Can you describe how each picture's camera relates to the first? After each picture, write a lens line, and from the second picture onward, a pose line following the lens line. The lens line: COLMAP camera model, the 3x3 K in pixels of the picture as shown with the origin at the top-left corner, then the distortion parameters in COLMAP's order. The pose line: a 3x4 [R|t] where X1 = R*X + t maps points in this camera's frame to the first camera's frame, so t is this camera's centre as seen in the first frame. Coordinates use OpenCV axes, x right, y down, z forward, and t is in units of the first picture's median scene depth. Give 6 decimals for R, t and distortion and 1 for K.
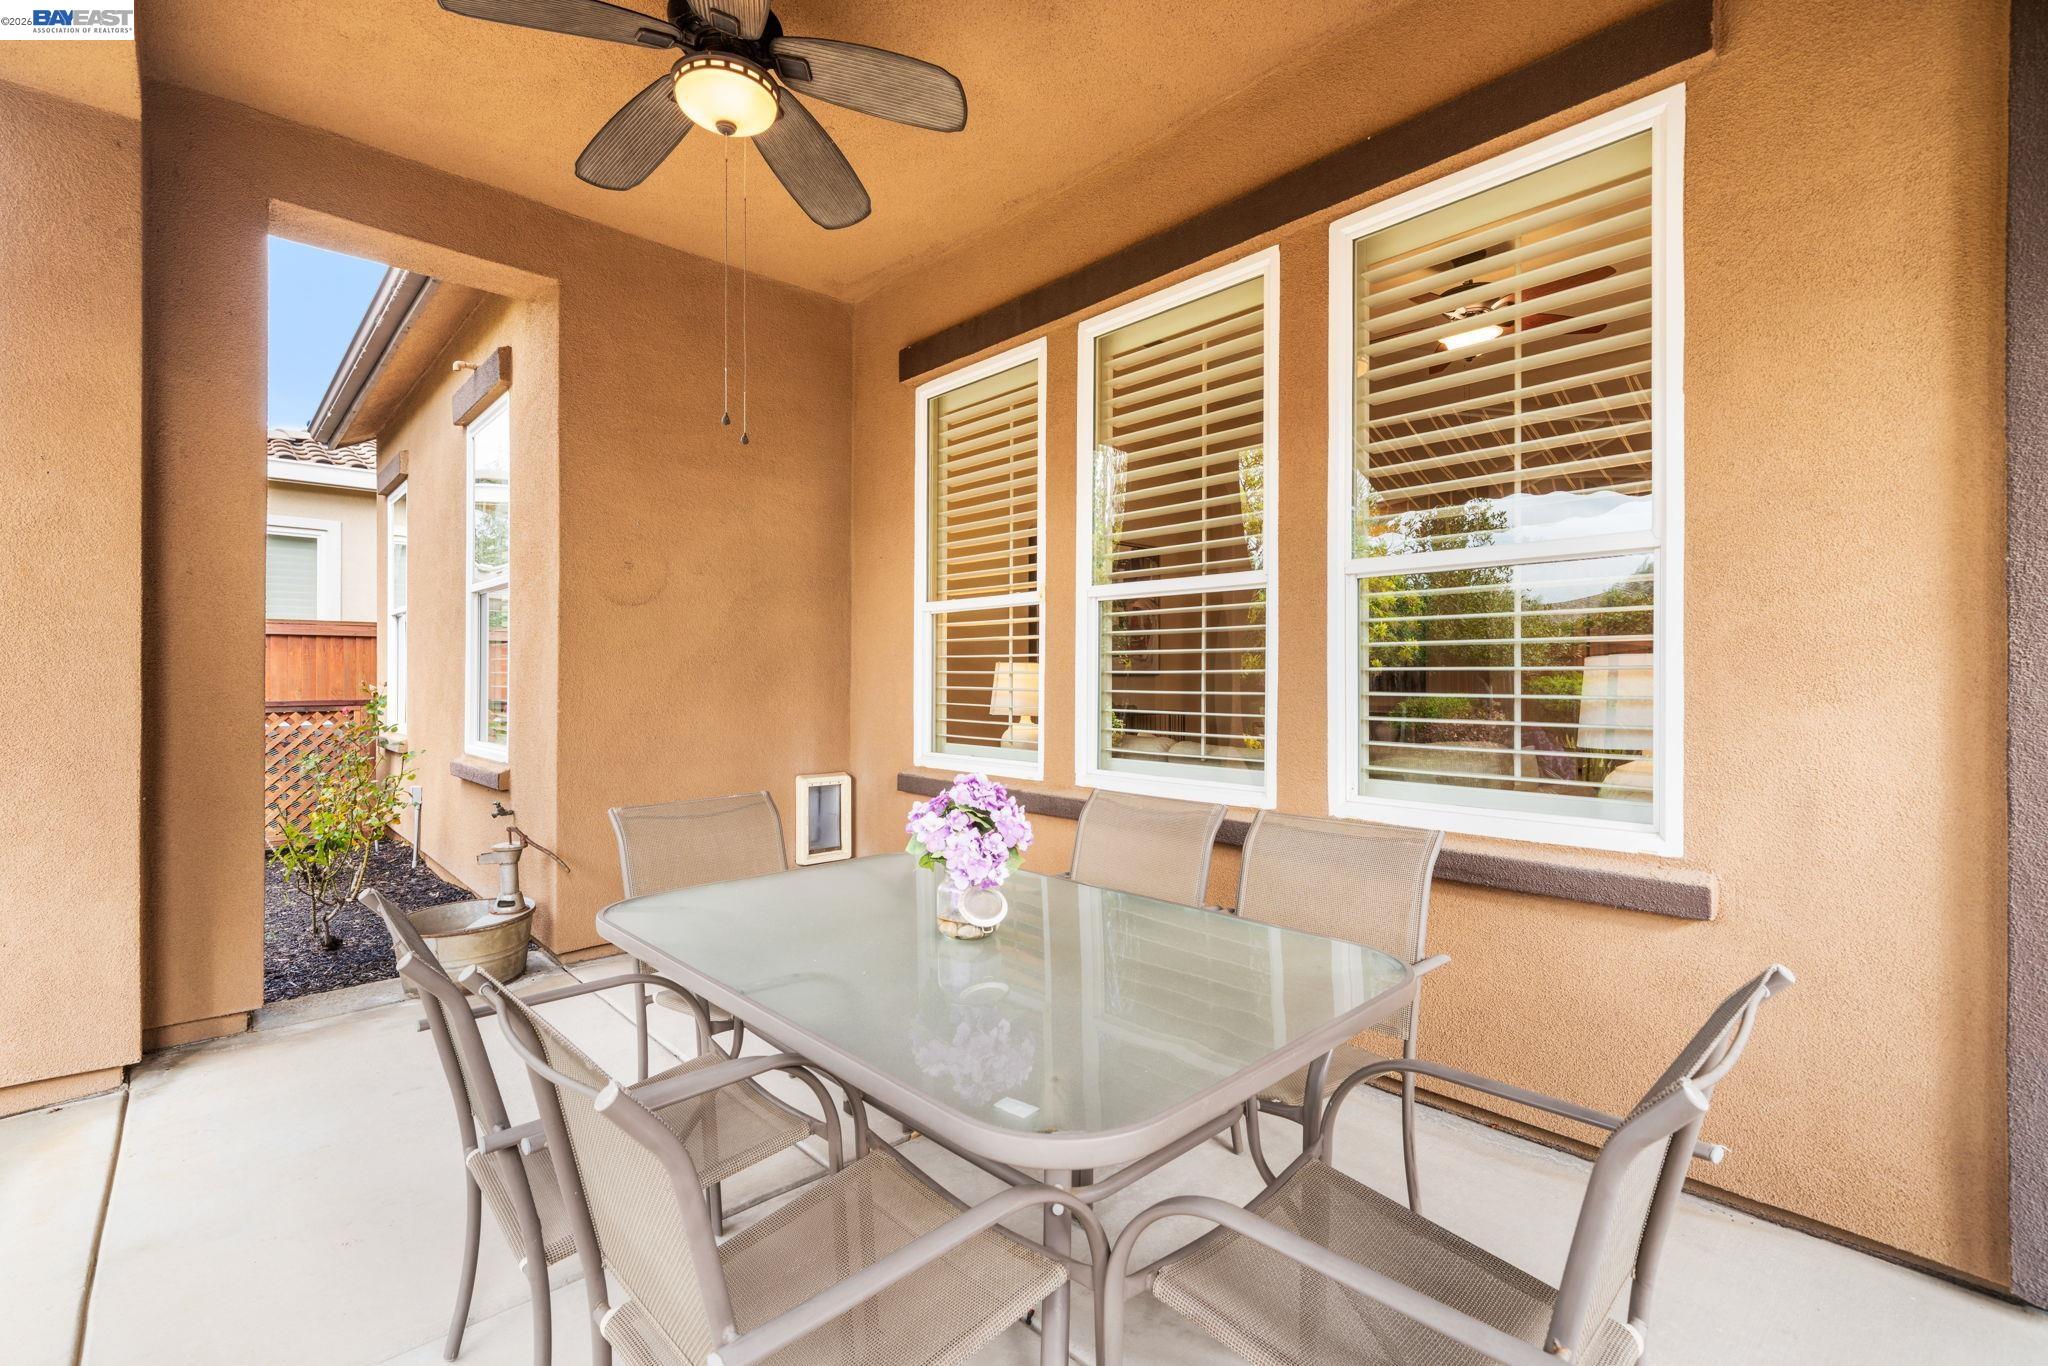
lens RADIAL K [[907.8, 0, 1024.0], [0, 907.8, 683.0], [0, 0, 1]] dist [0.001459, 0.001399]
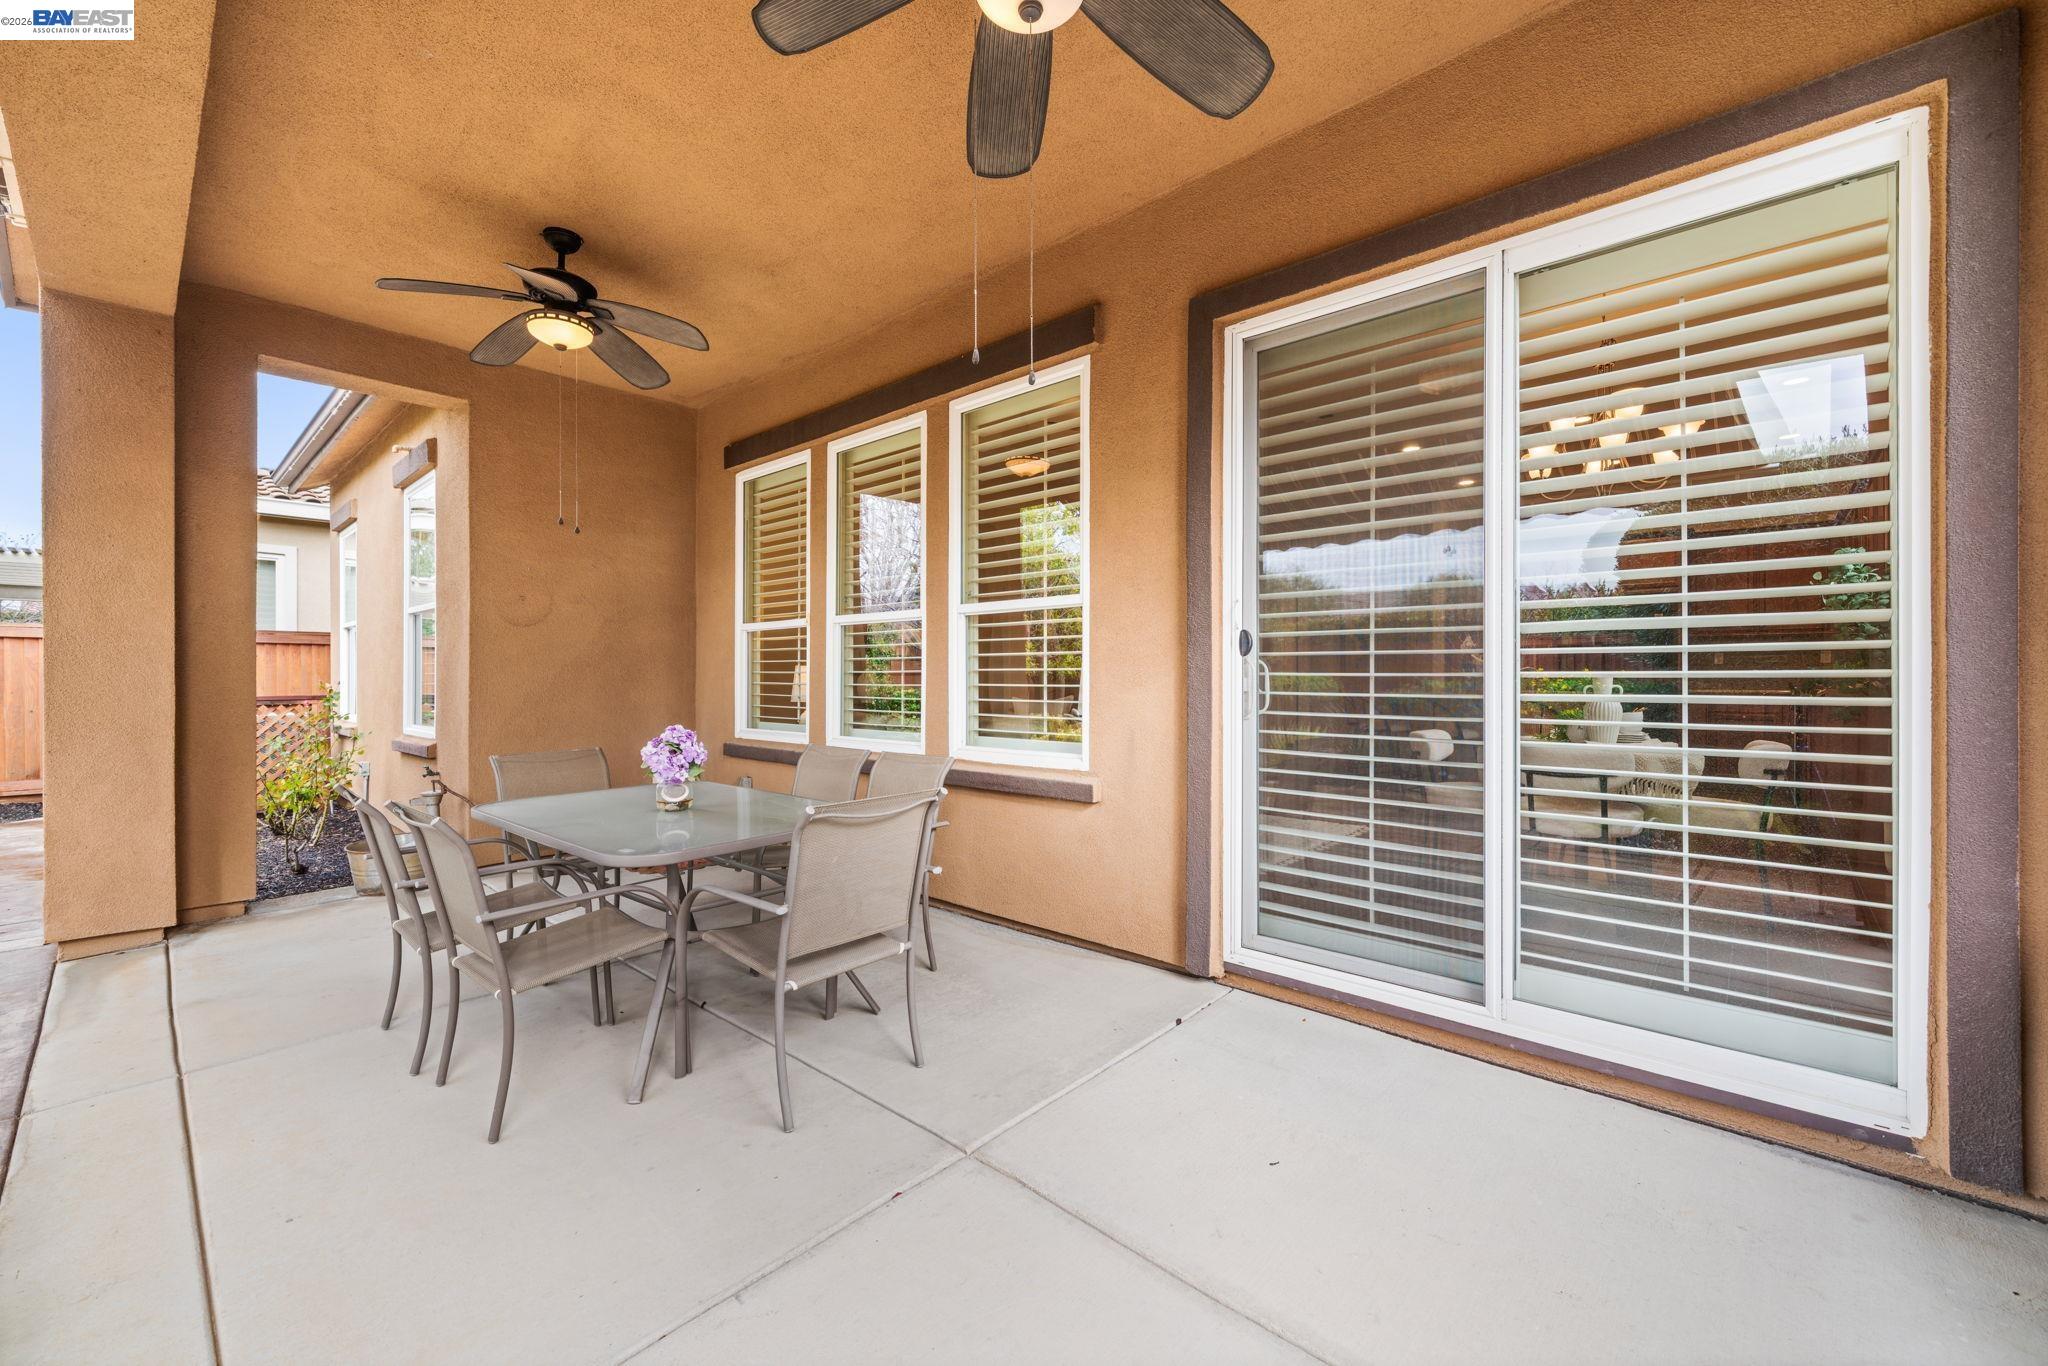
lens RADIAL K [[812.2, 0, 1018.1], [0, 812.2, 683.9], [0, 0, 1]] dist [0.000912, -0.000349]
pose [[0.996185, -0.002890, 0.087220, 0.240238], [0.002748, 0.999995, 0.001749, 0.005645], [-0.087225, -0.001502, 0.996188, -0.357259]]
